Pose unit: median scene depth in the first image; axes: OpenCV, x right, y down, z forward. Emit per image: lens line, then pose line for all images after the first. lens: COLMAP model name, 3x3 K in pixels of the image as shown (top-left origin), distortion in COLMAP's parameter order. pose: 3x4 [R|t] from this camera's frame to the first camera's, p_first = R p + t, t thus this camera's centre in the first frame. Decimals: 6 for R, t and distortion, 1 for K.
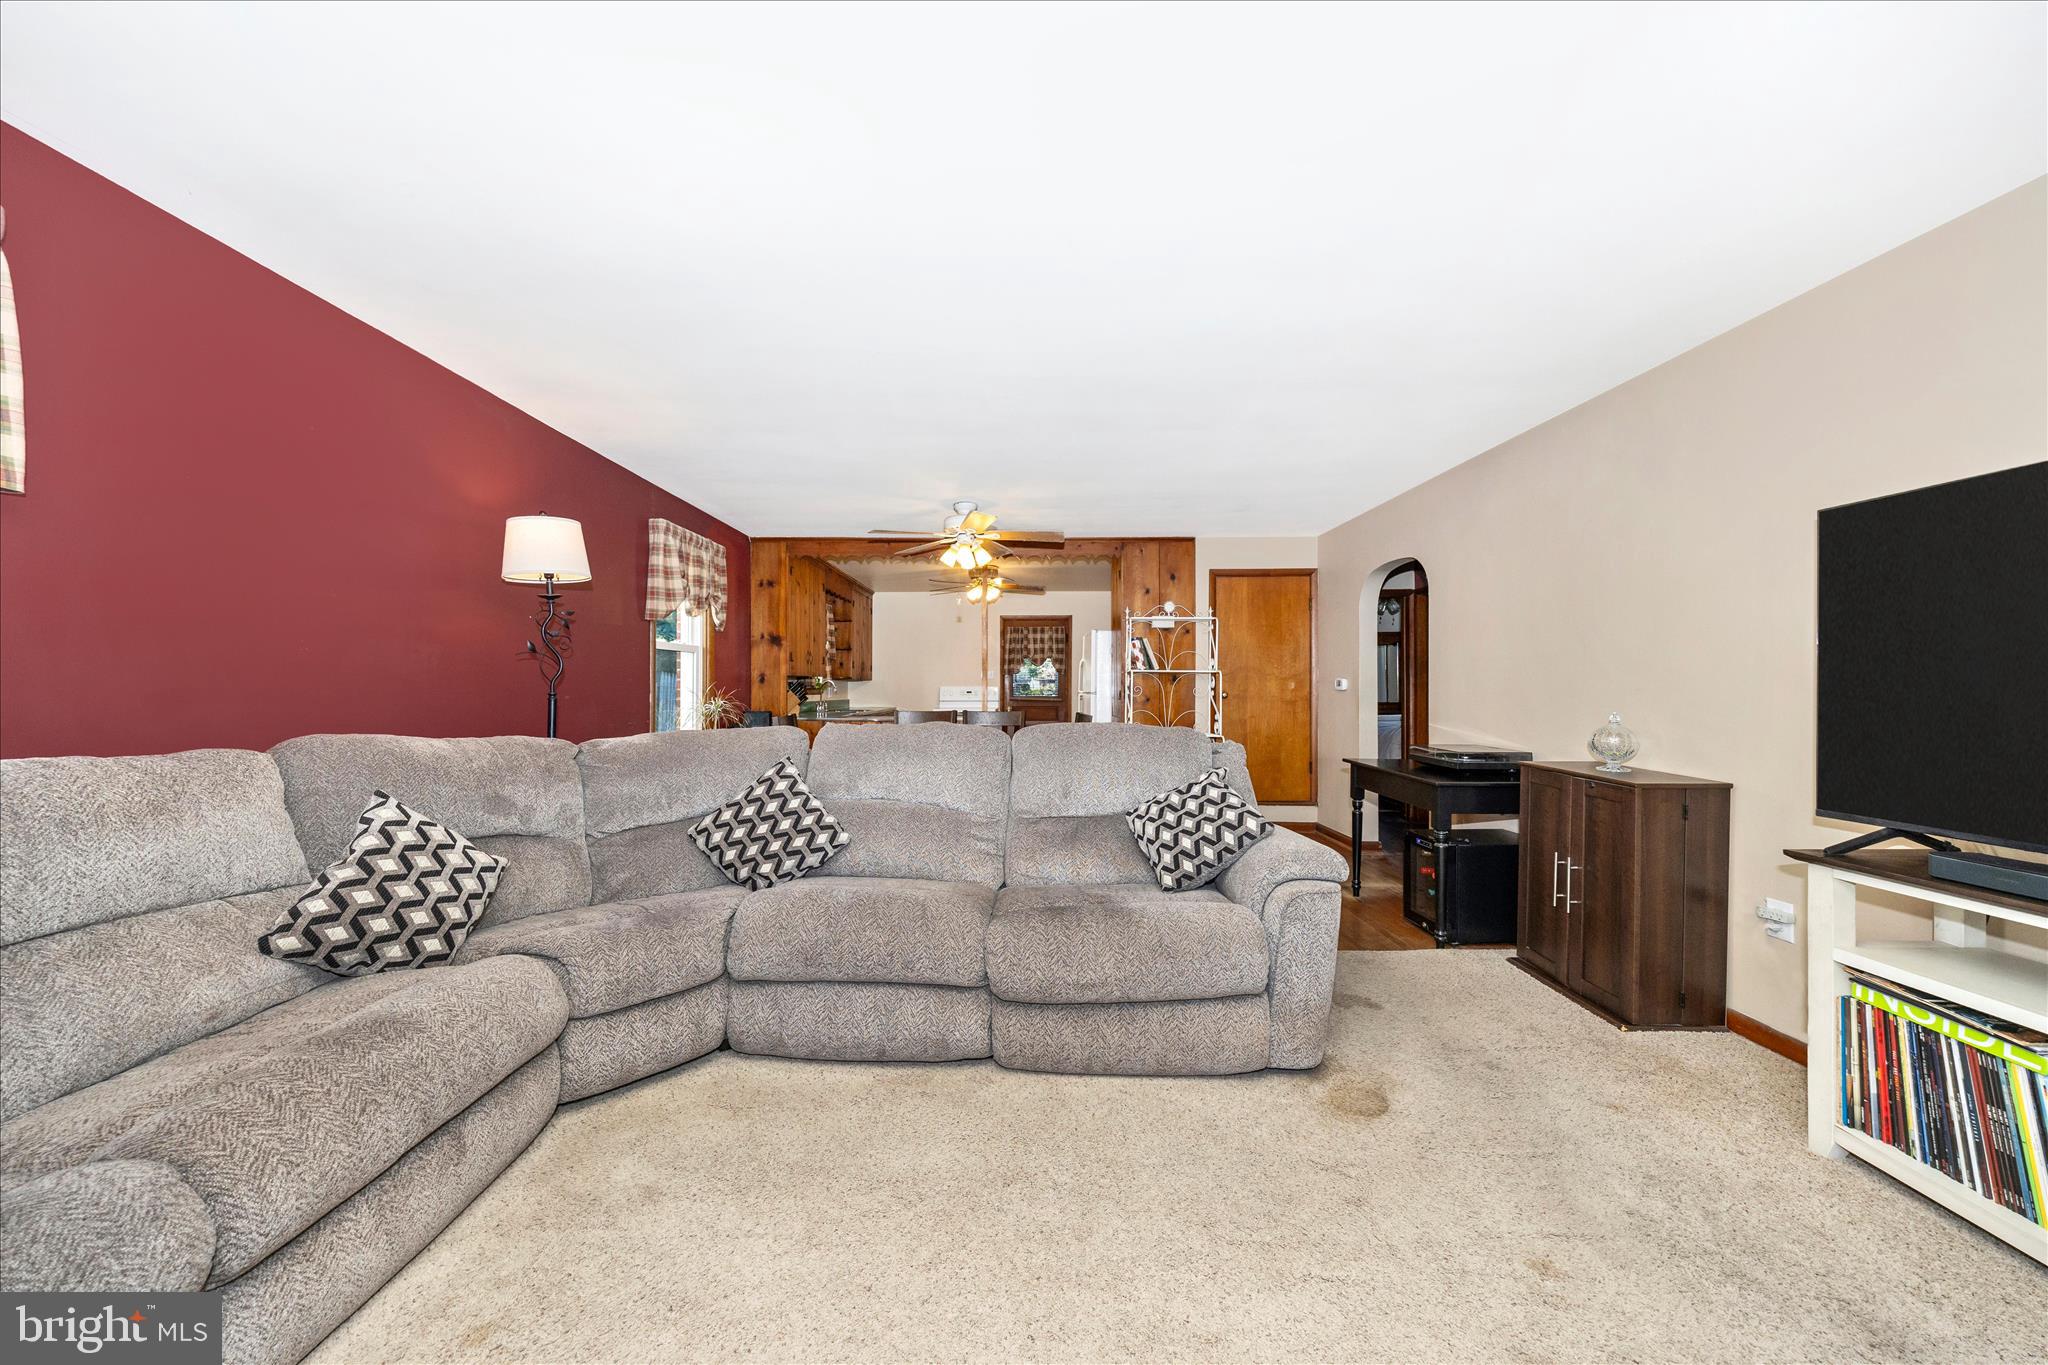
lens RADIAL K [[702.4, 0, 1024.8], [0, 702.4, 667.2], [0, 0, 1]] dist [0.001144, -0.001551]
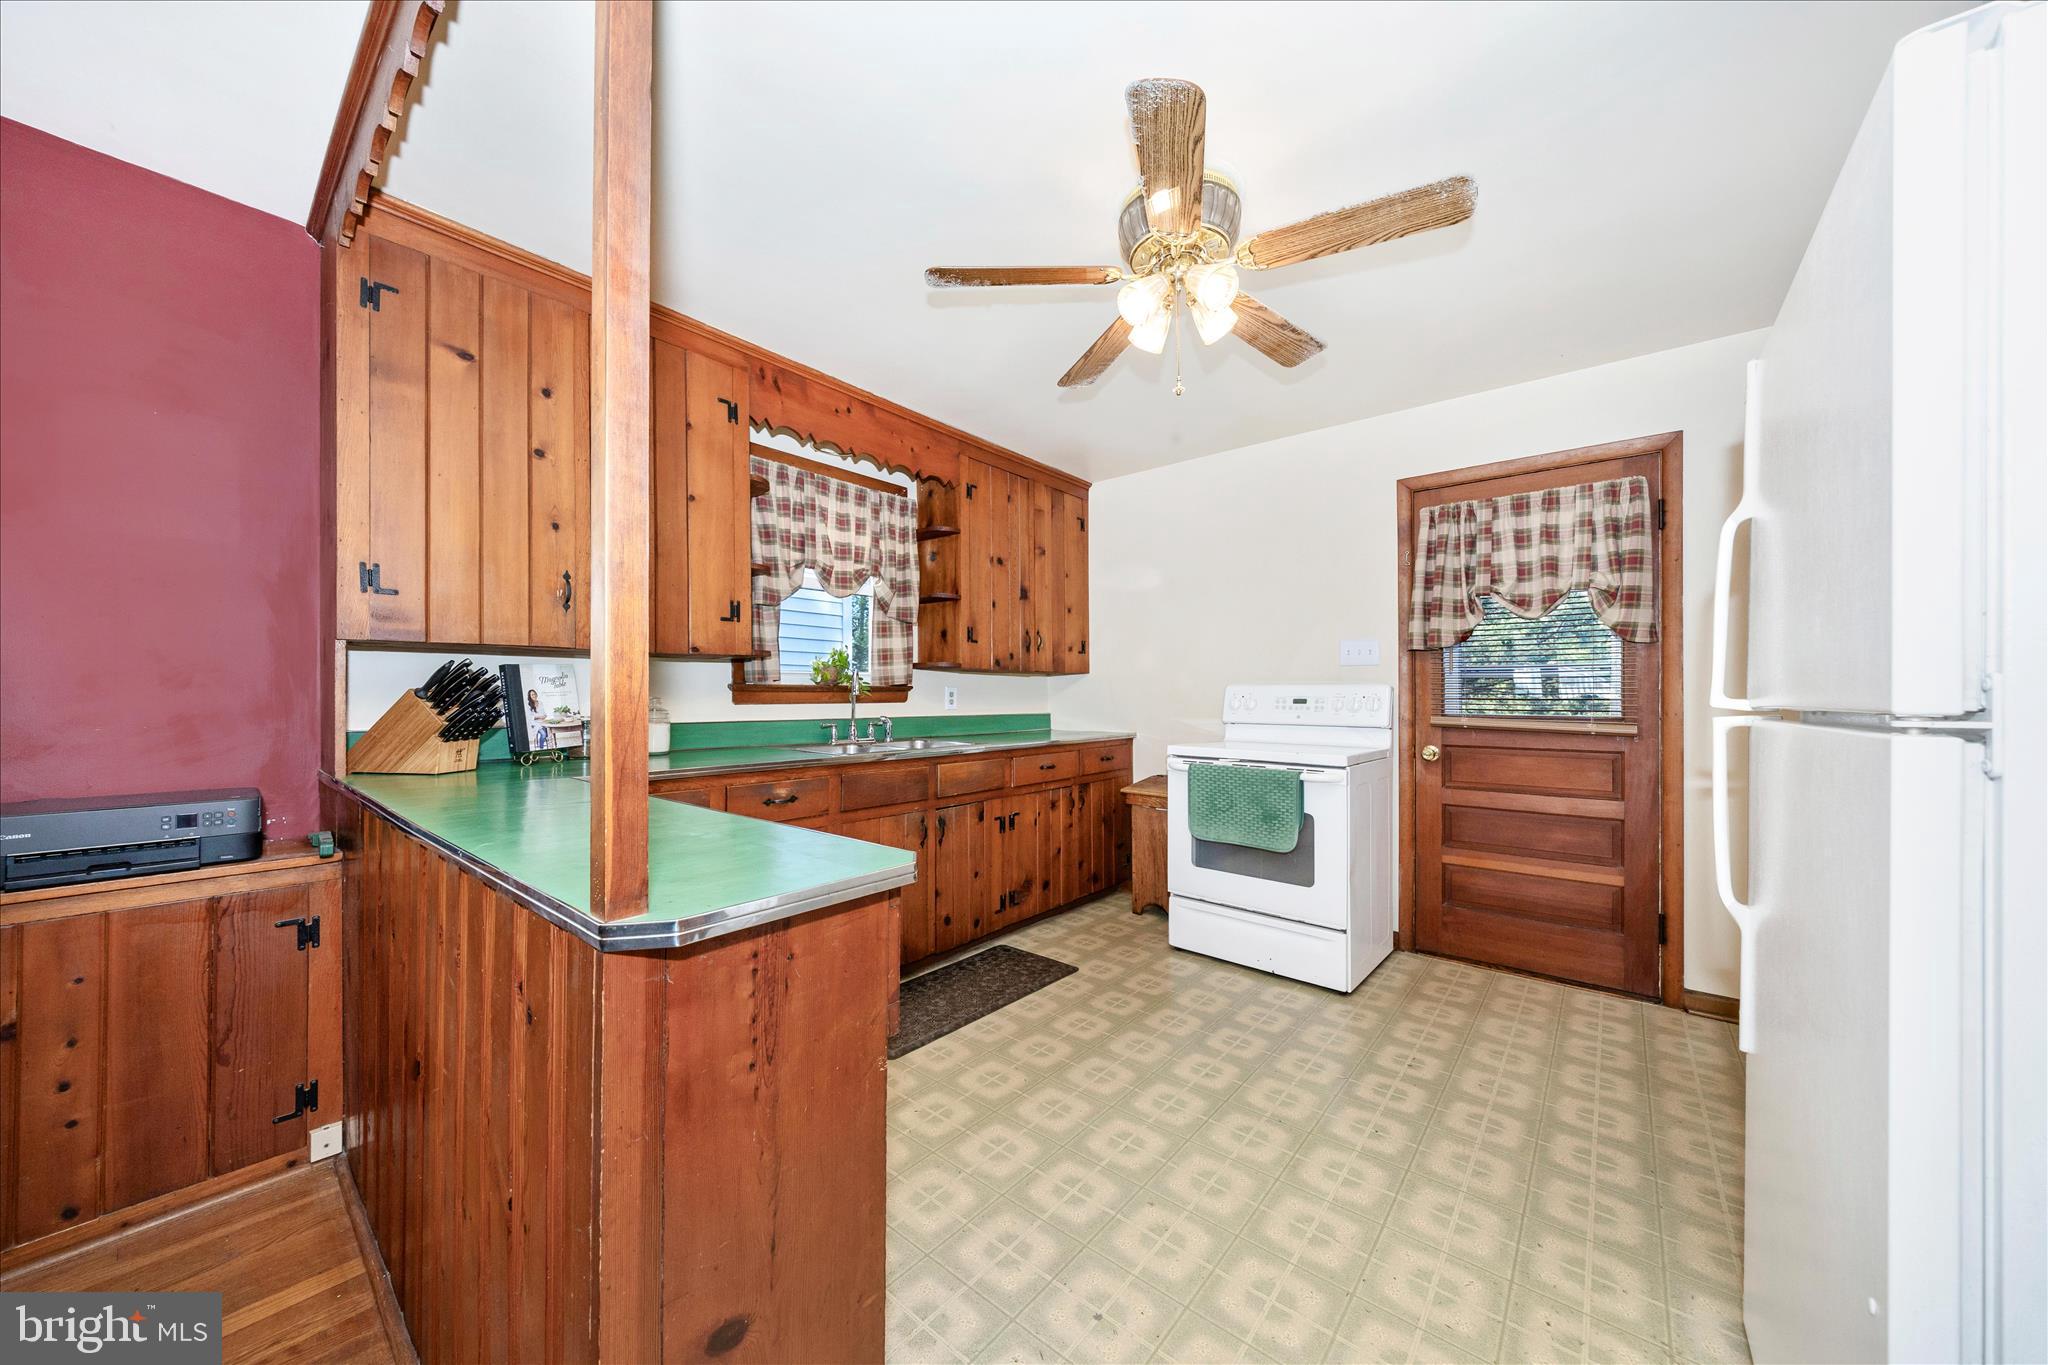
lens RADIAL K [[702.4, 0, 1031.9], [0, 702.4, 692.4], [0, 0, 1]] dist [0.001144, -0.001551]
pose [[0.774998, -0.003160, -0.631956, 0.192419], [0.016934, 0.999732, 0.015768, 0.082986], [0.631737, -0.022921, 0.774844, 2.325246]]
